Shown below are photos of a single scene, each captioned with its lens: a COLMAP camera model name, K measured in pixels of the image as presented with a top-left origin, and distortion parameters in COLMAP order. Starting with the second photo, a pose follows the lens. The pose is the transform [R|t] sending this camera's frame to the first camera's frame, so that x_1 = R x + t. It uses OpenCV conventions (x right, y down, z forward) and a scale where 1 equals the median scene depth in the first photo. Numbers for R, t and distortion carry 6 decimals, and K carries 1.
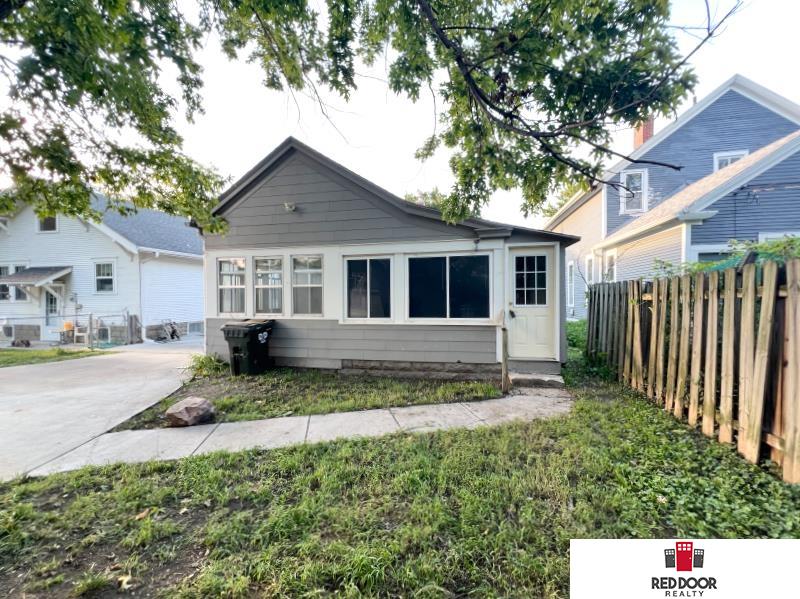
lens RADIAL K [[320.5, 0, 403.1], [0, 320.5, 298.8], [0, 0, 1]] dist [0.000268, 0.000044]
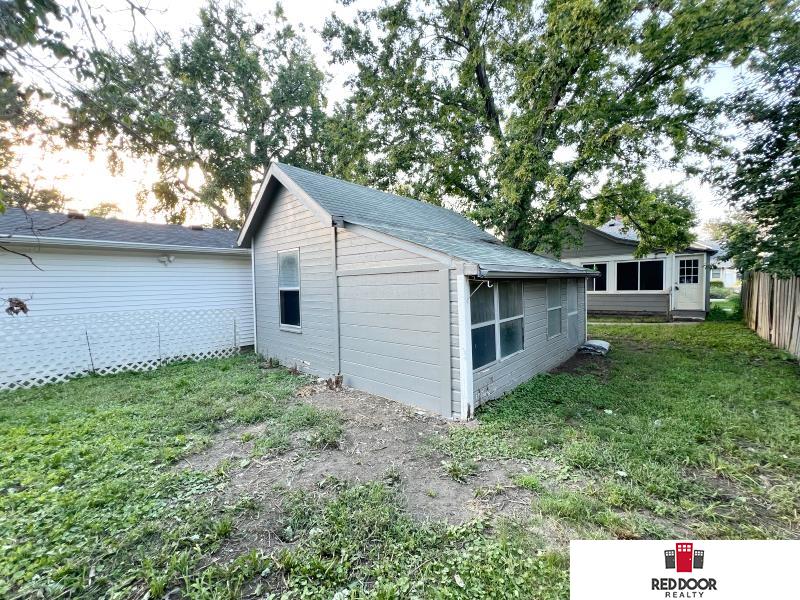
lens RADIAL K [[320.5, 0, 399.8], [0, 320.5, 300.4], [0, 0, 1]] dist [0.000268, 0.000044]
pose [[0.872540, 0.012354, -0.488386, -0.209207], [0.005088, 0.999396, 0.034371, 0.046361], [0.488516, -0.032475, 0.871950, -1.678603]]
